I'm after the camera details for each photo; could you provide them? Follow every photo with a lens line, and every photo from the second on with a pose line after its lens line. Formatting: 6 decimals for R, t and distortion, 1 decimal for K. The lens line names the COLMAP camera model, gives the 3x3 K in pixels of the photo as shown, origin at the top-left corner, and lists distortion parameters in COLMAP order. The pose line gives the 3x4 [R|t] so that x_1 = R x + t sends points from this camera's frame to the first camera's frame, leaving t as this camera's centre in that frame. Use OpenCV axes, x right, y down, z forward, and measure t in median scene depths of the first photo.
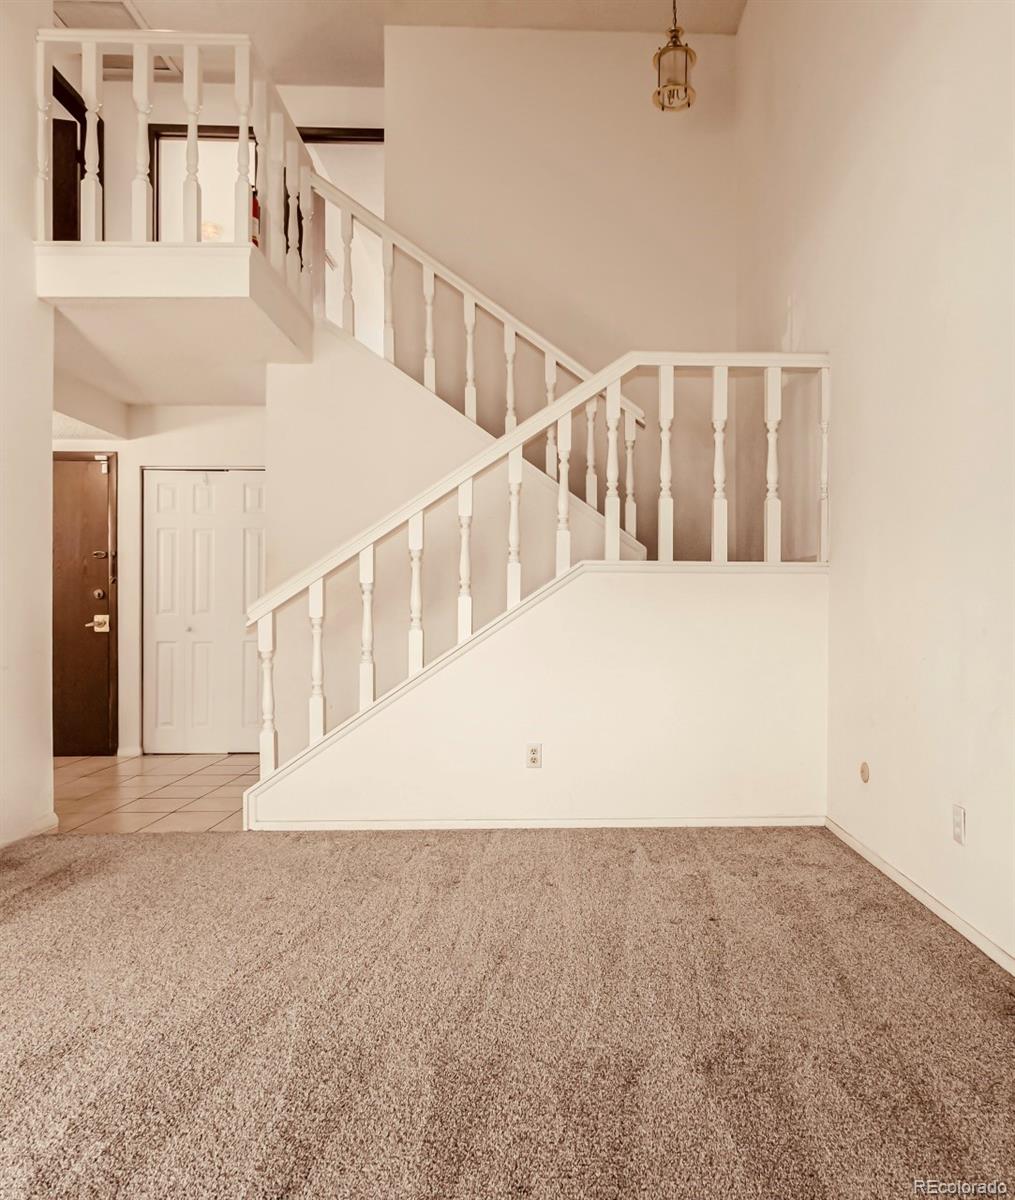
lens RADIAL K [[794.2, 0, 508.9], [0, 794.2, 607.2], [0, 0, 1]] dist [-0.002855, 0.005500]
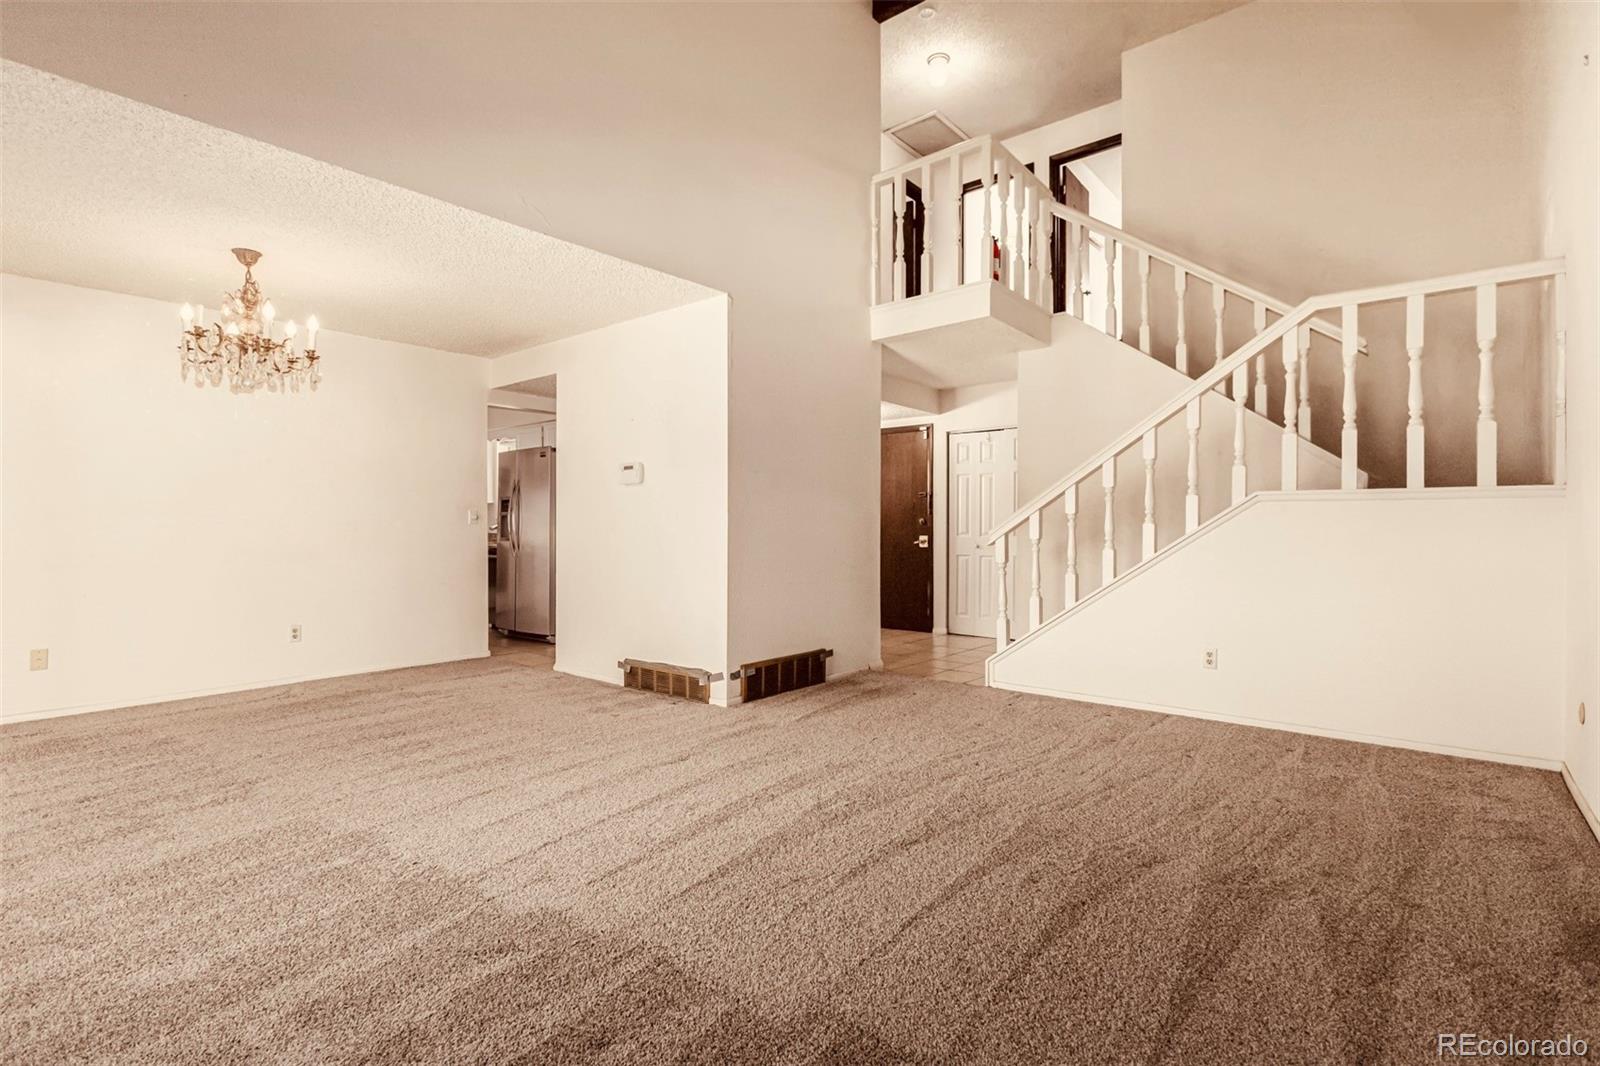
lens RADIAL K [[757.0, 0, 801.2], [0, 757.0, 529.1], [0, 0, 1]] dist [-0.008093, -0.000687]
pose [[0.737486, 0.002355, -0.675359, 0.334927], [-0.001787, 0.999997, 0.001536, -0.005260], [0.675361, 0.000074, 0.737488, -0.231722]]
